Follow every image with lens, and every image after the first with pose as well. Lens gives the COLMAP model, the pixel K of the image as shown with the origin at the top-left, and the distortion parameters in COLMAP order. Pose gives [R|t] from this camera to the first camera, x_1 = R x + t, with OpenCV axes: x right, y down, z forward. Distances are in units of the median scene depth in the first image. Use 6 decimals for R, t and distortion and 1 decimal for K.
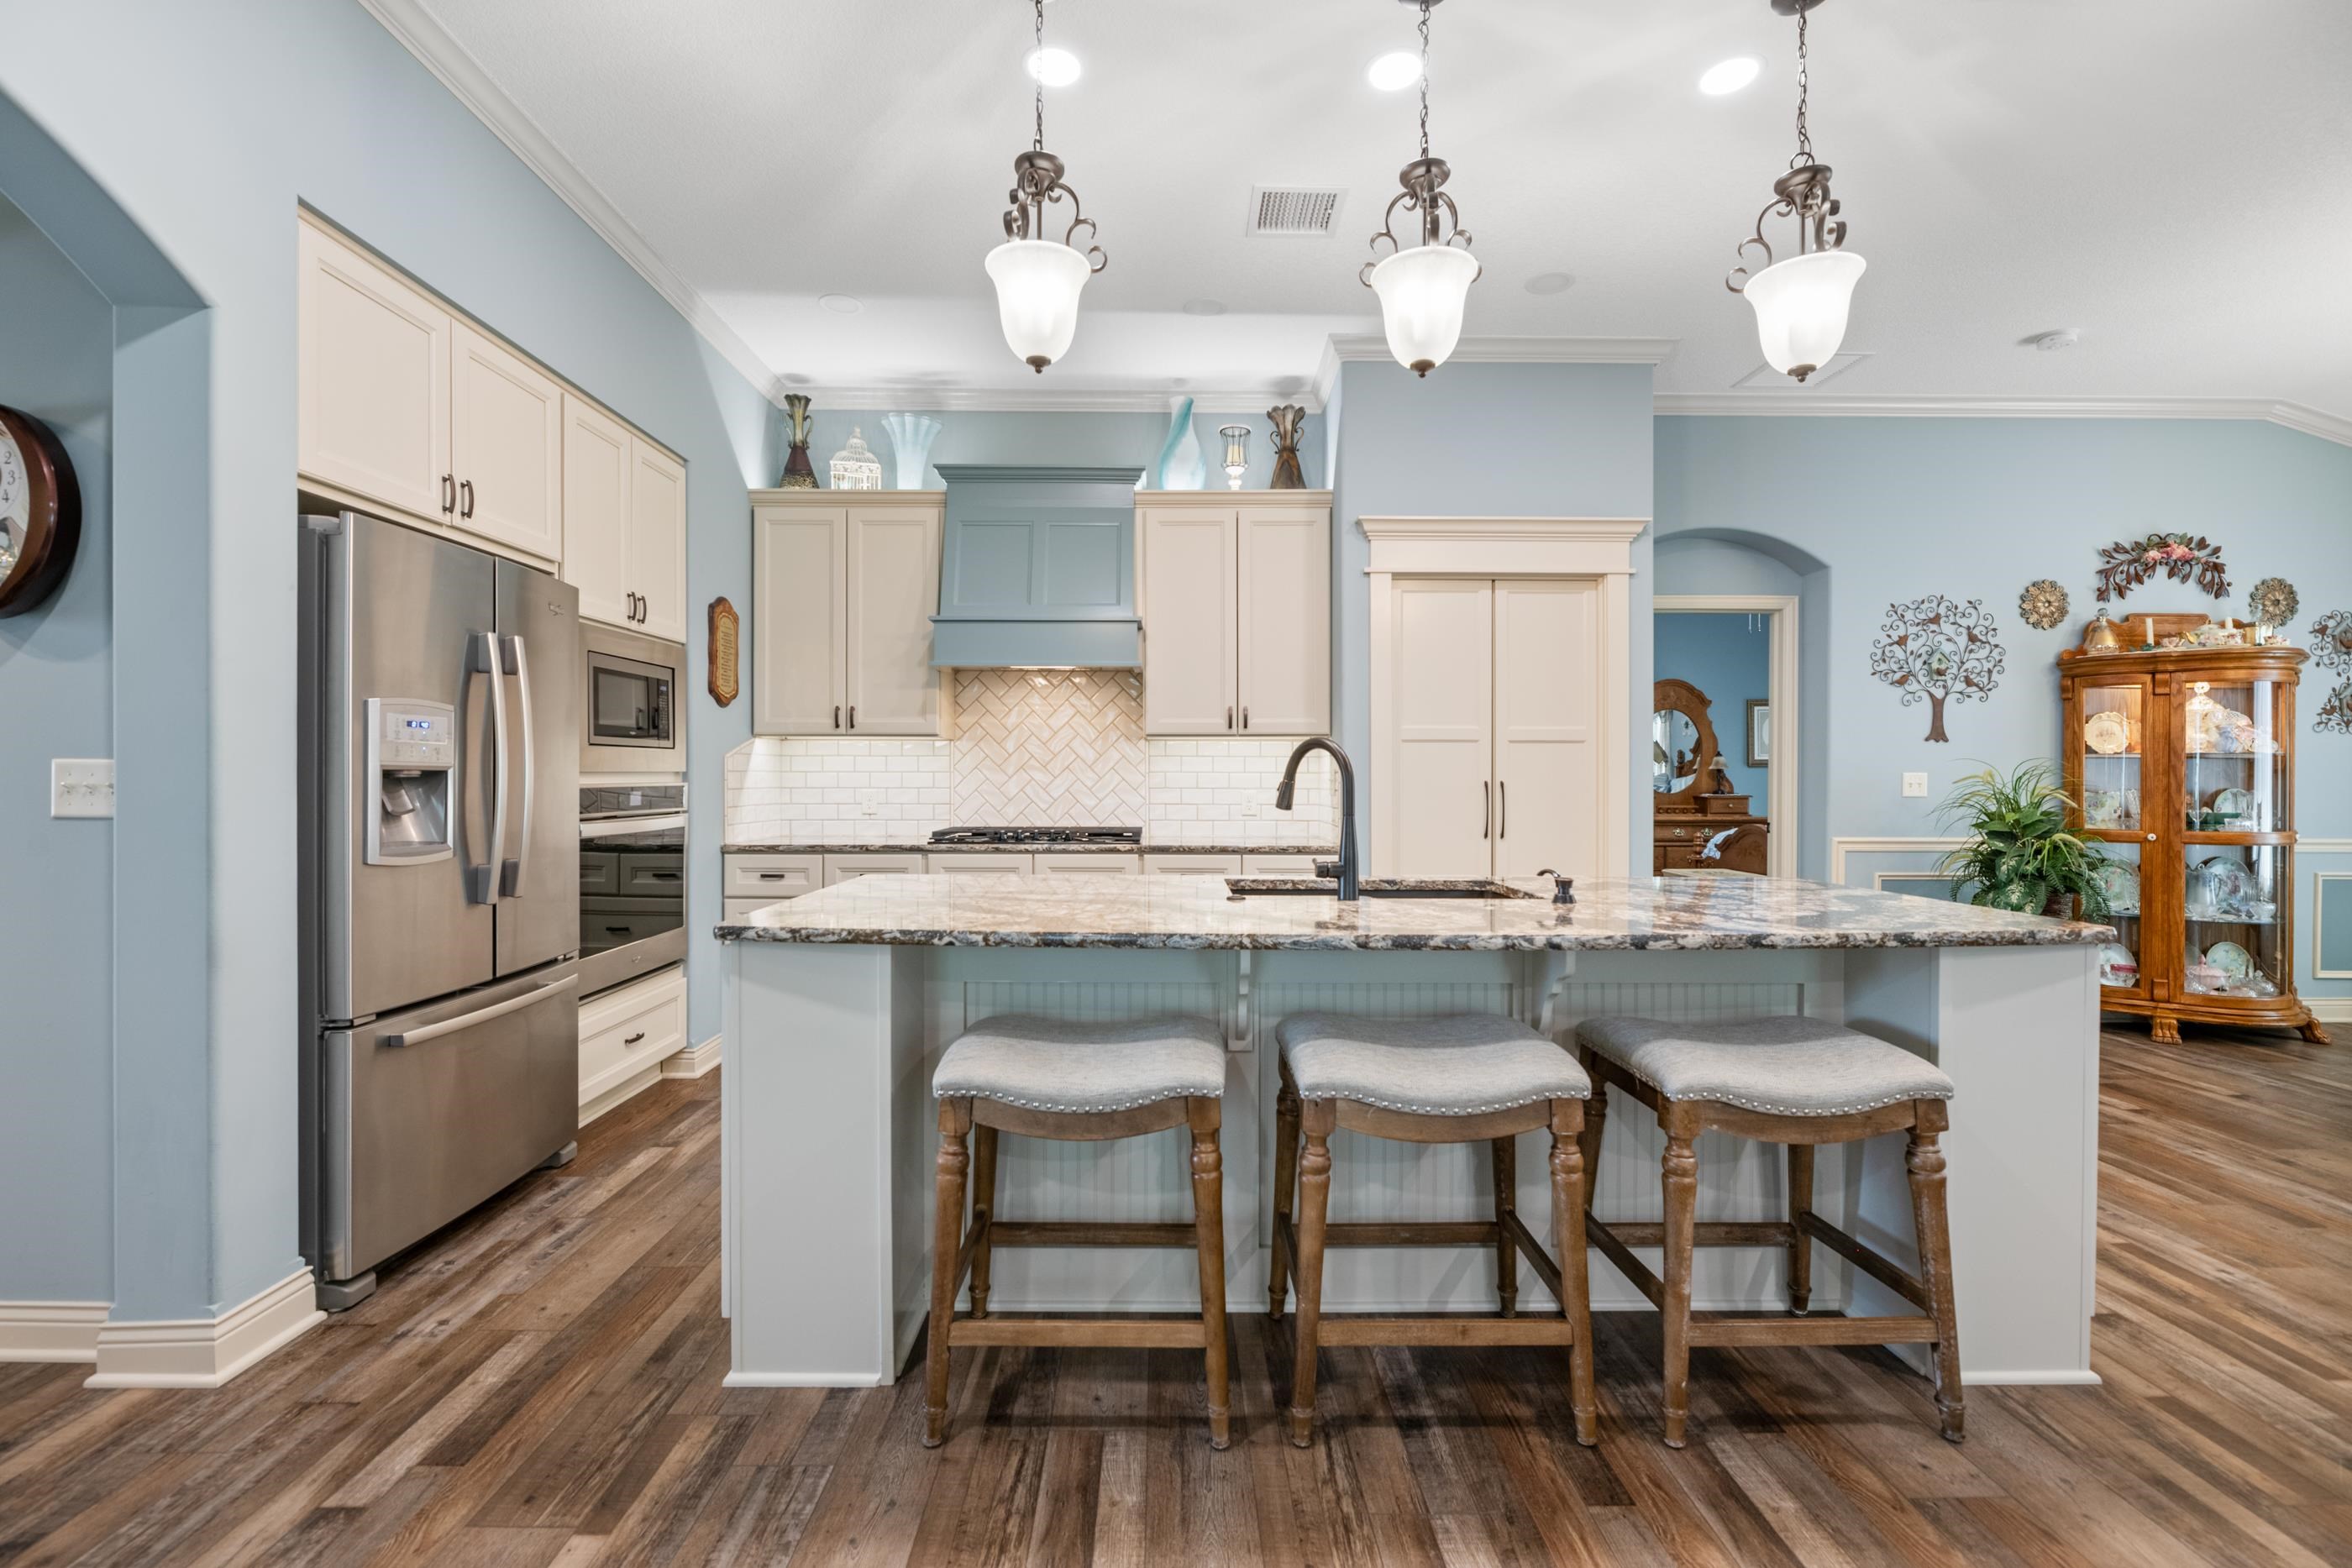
lens RADIAL K [[1001.4, 0, 1175.2], [0, 1001.4, 779.2], [0, 0, 1]] dist [-0.005676, 0.001883]
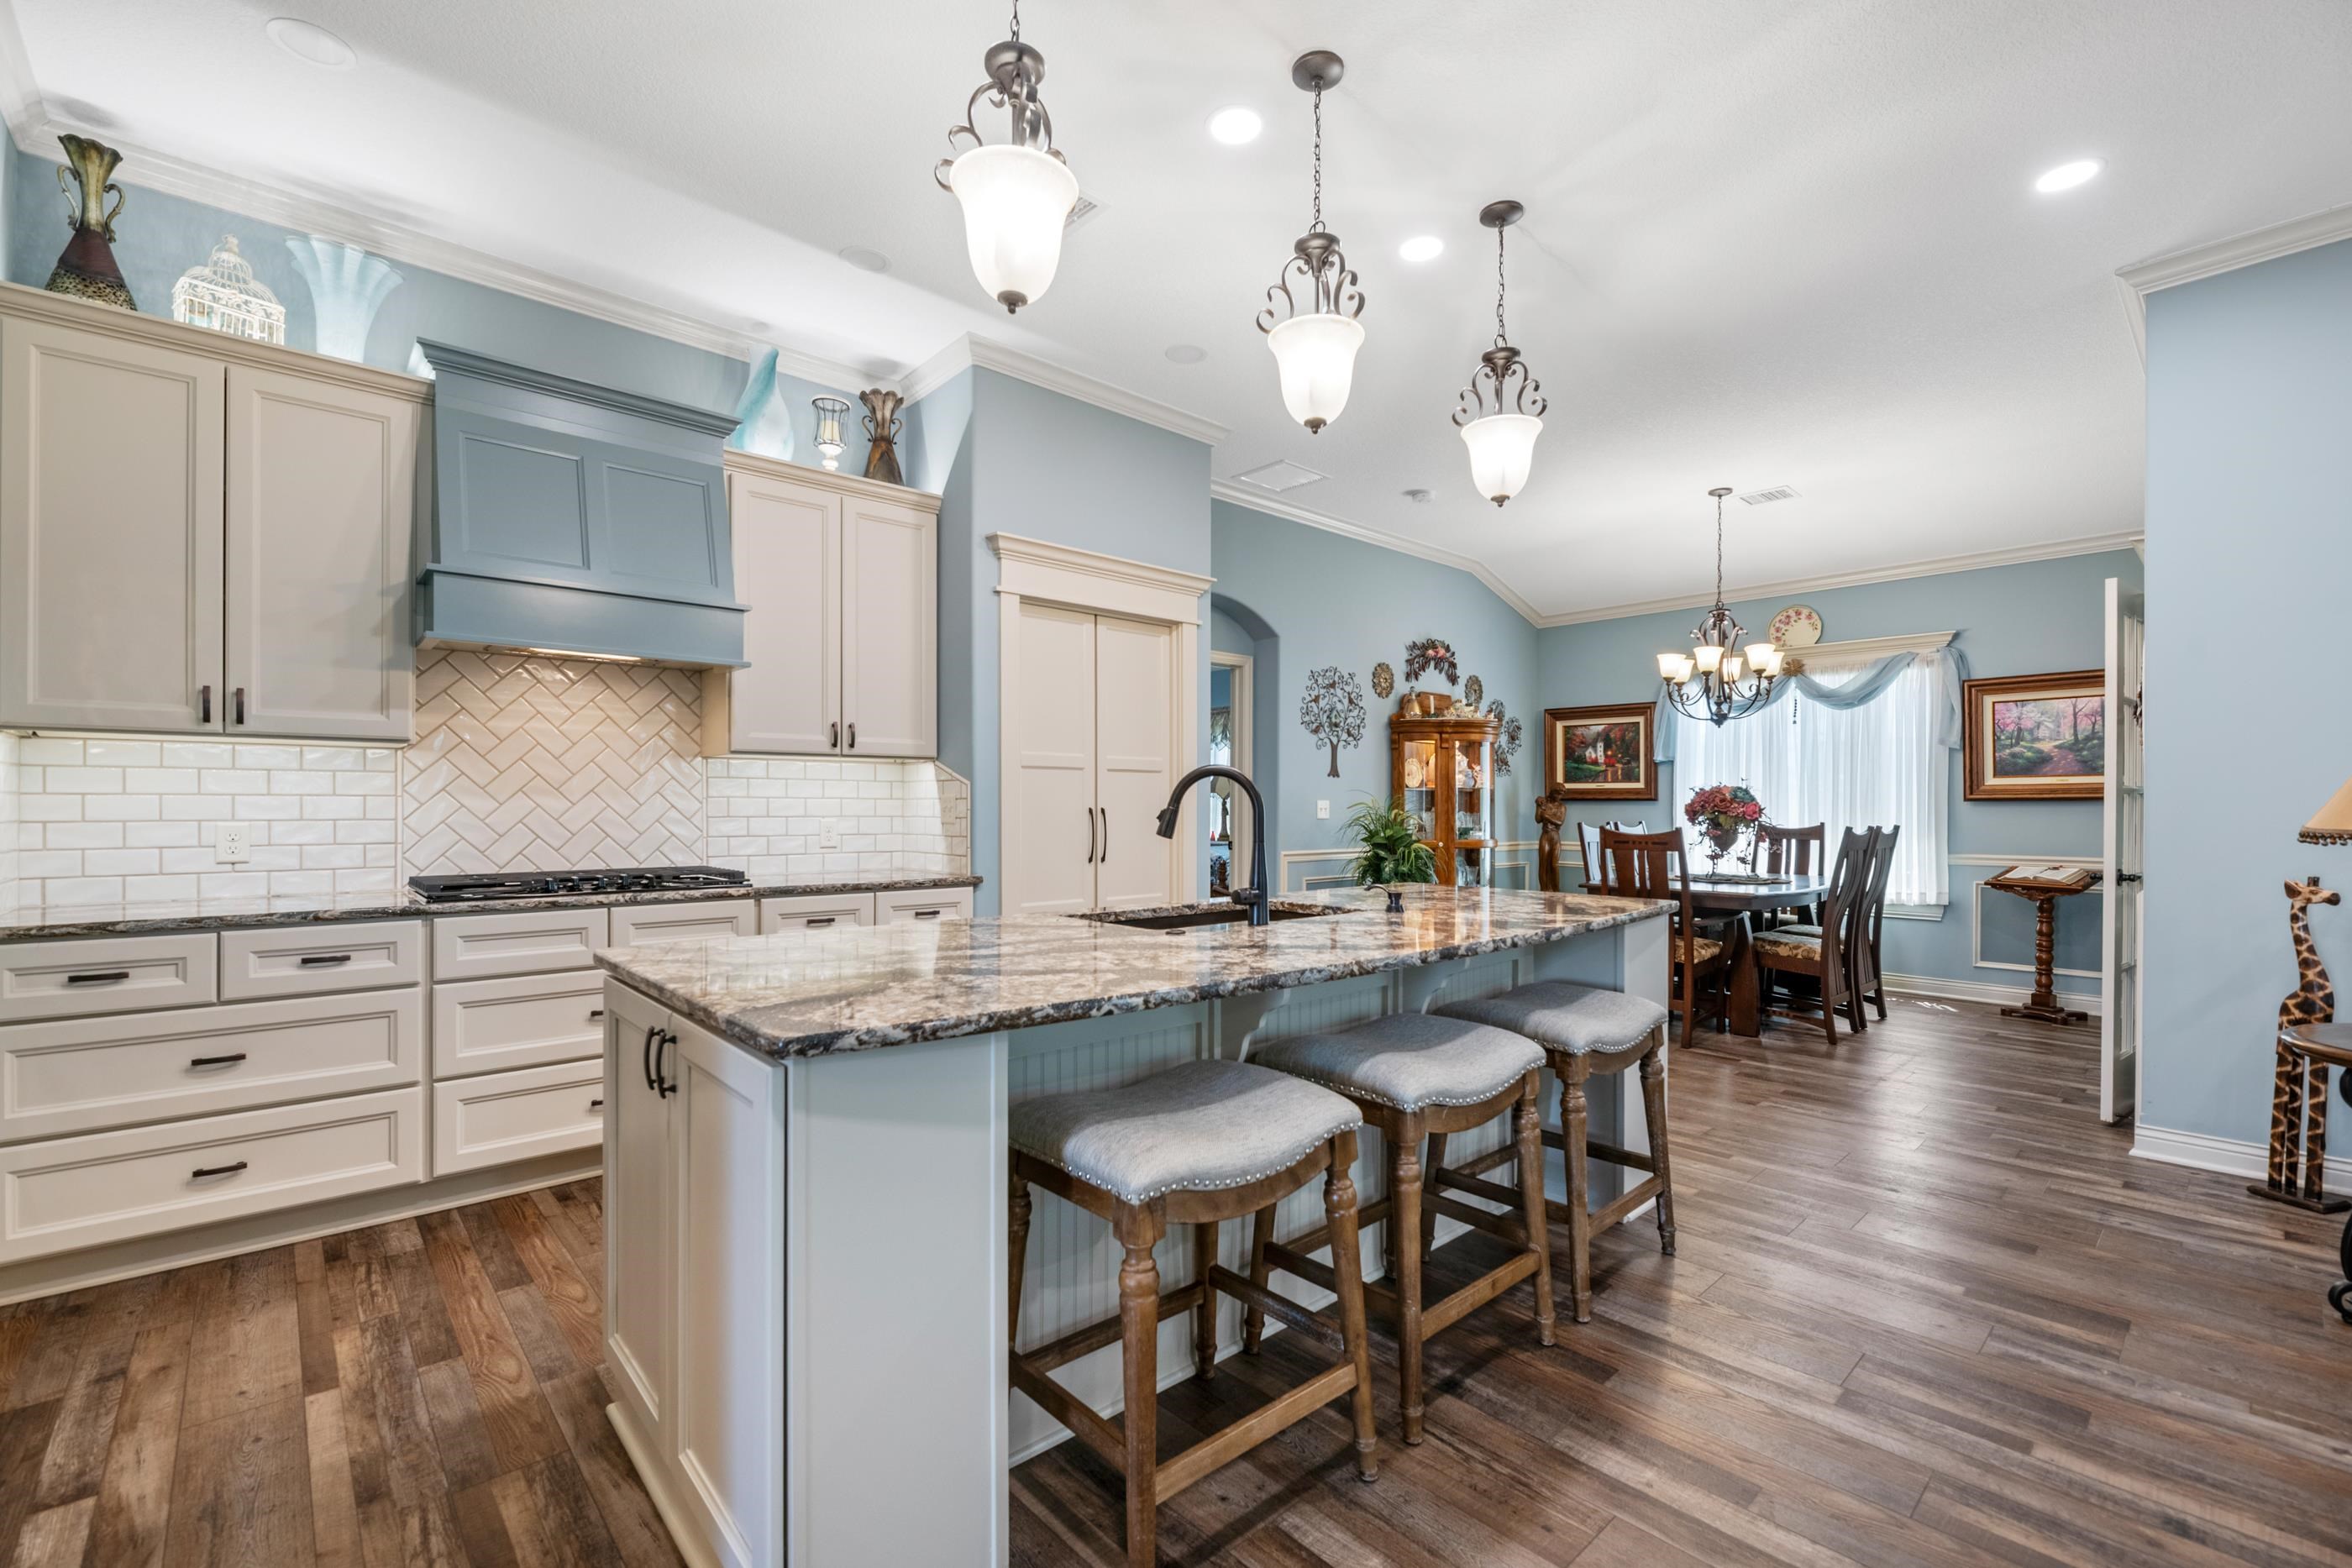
lens RADIAL K [[1001.4, 0, 1179.7], [0, 1001.4, 810.6], [0, 0, 1]] dist [-0.005676, 0.001883]
pose [[0.745532, -0.004270, 0.666457, -0.307009], [0.000536, 0.999983, 0.005807, -0.000857], [-0.666470, -0.003972, 0.745521, 0.157688]]
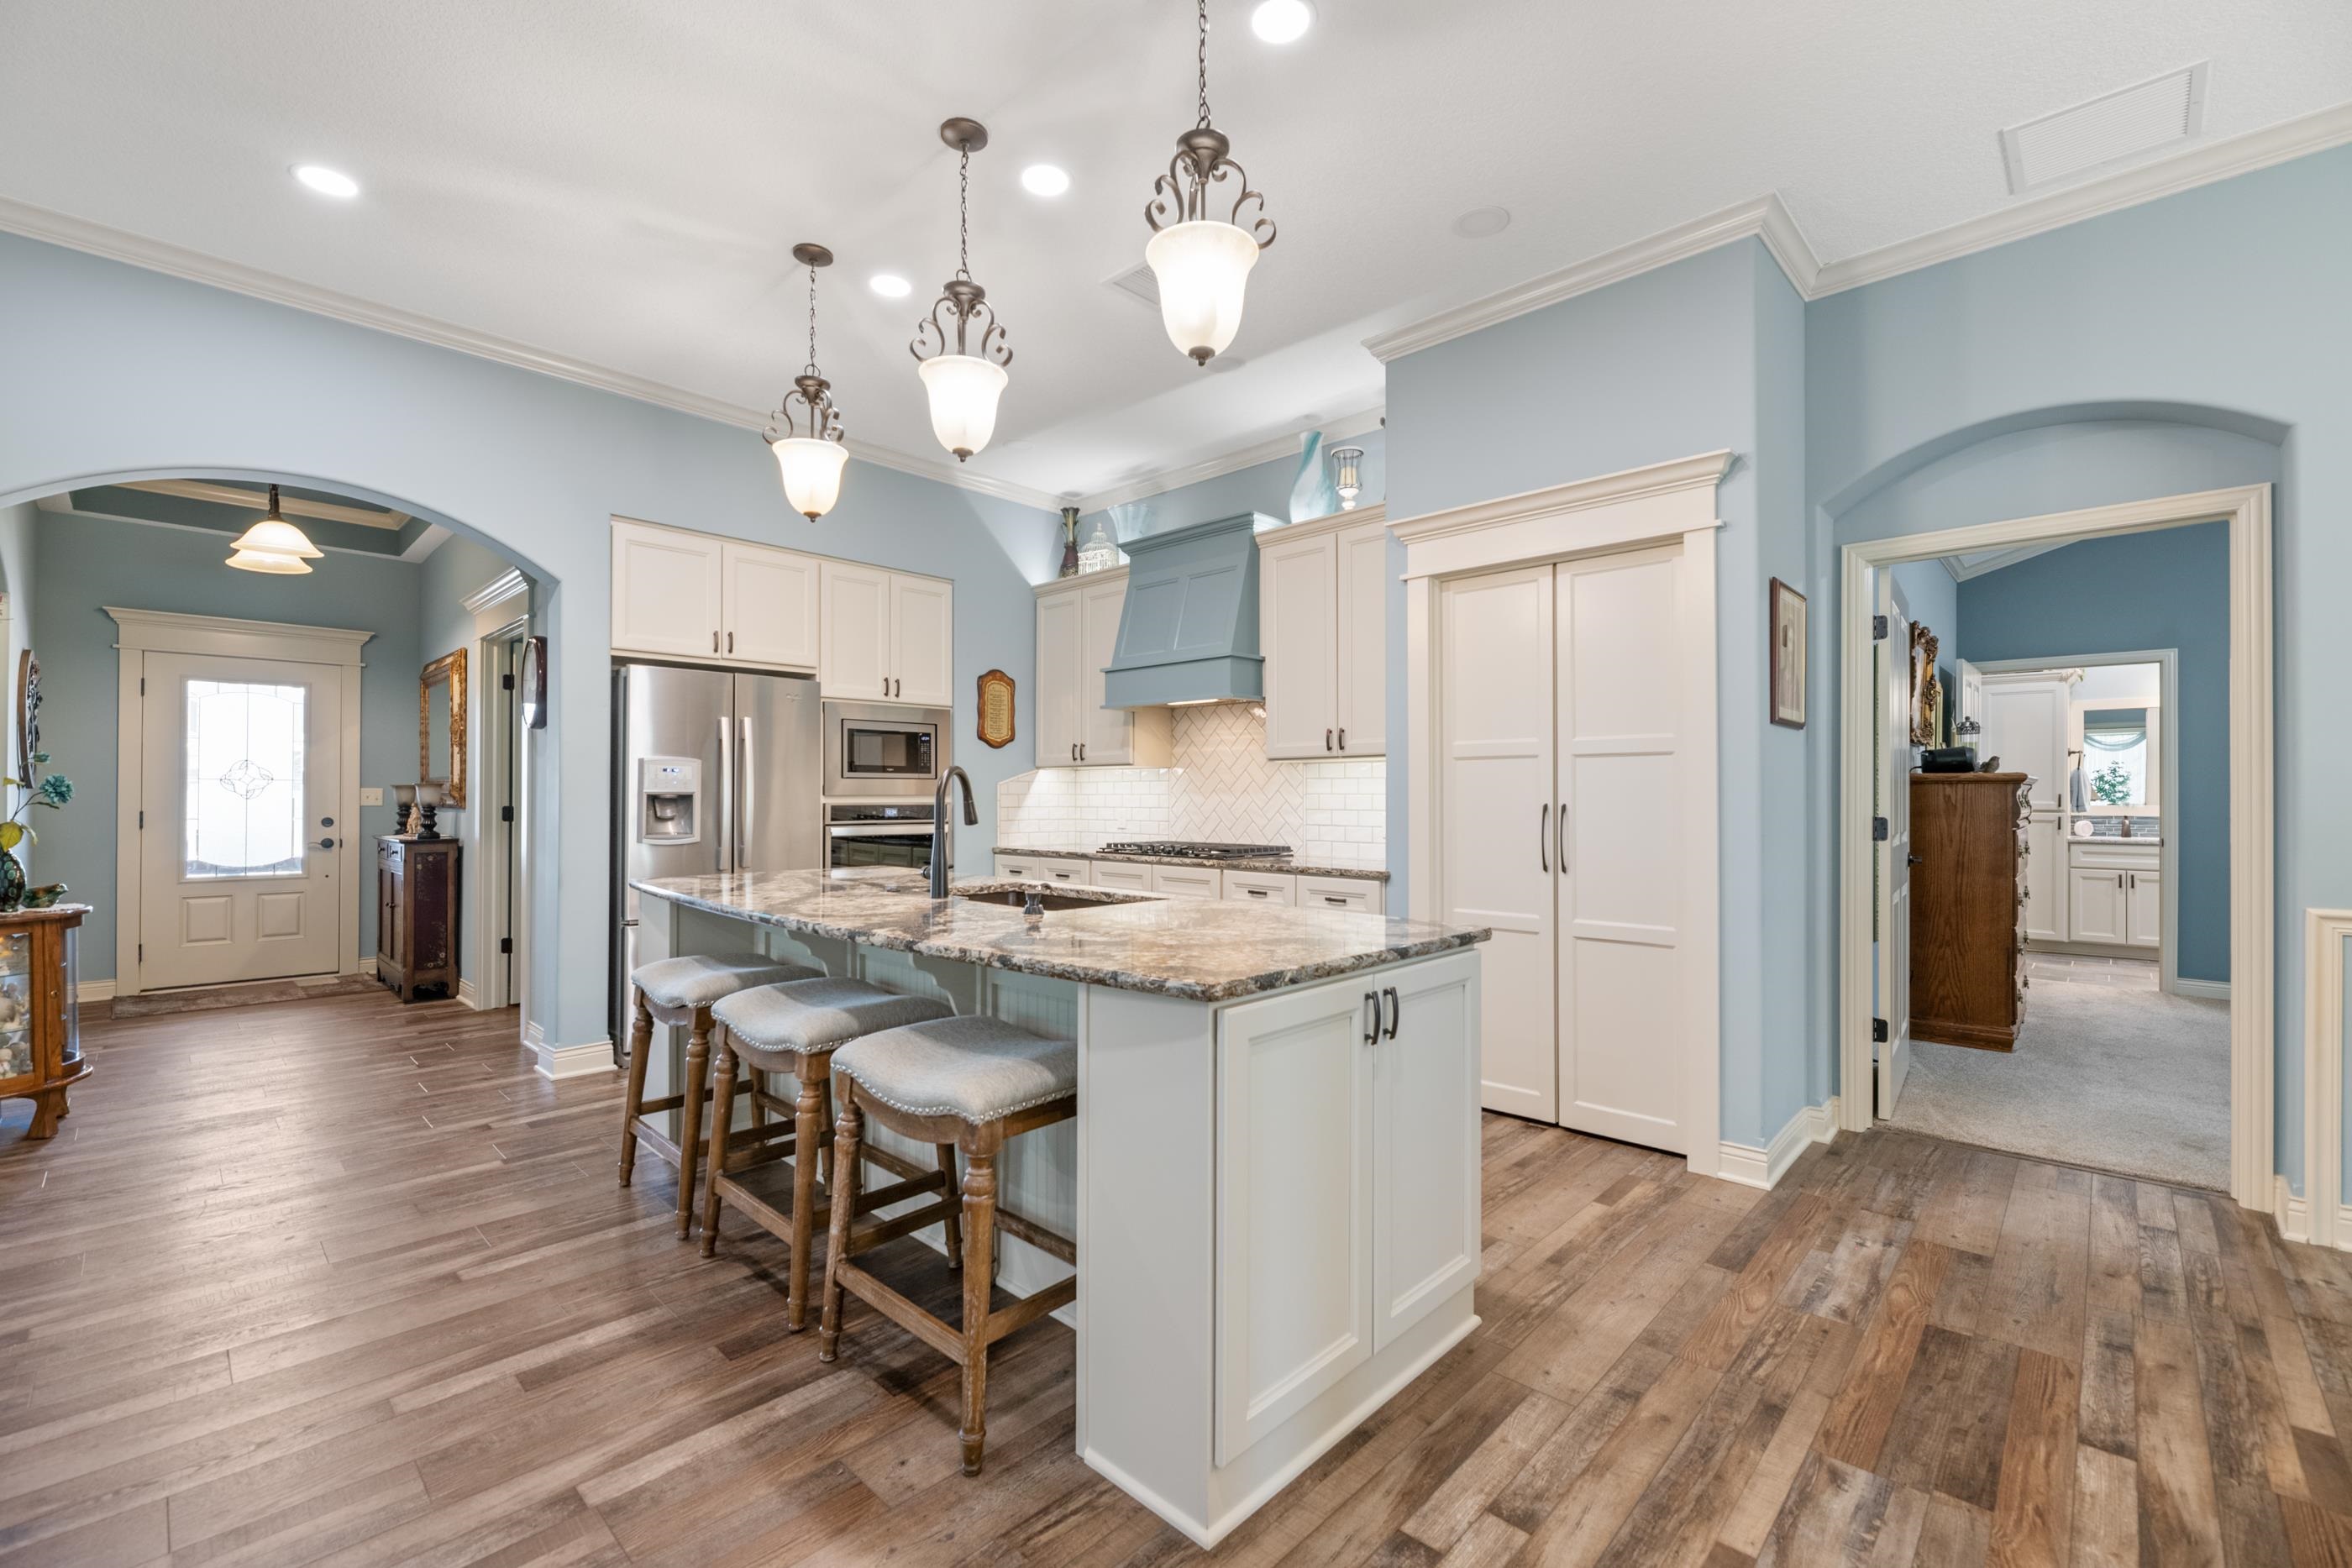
lens RADIAL K [[1001.4, 0, 1161.8], [0, 1001.4, 782.5], [0, 0, 1]] dist [-0.005676, 0.001883]
pose [[0.706600, -0.010614, -0.707534, 0.662018], [-0.003903, 0.999814, -0.018896, 0.001124], [0.707603, 0.016114, 0.706427, 0.176064]]
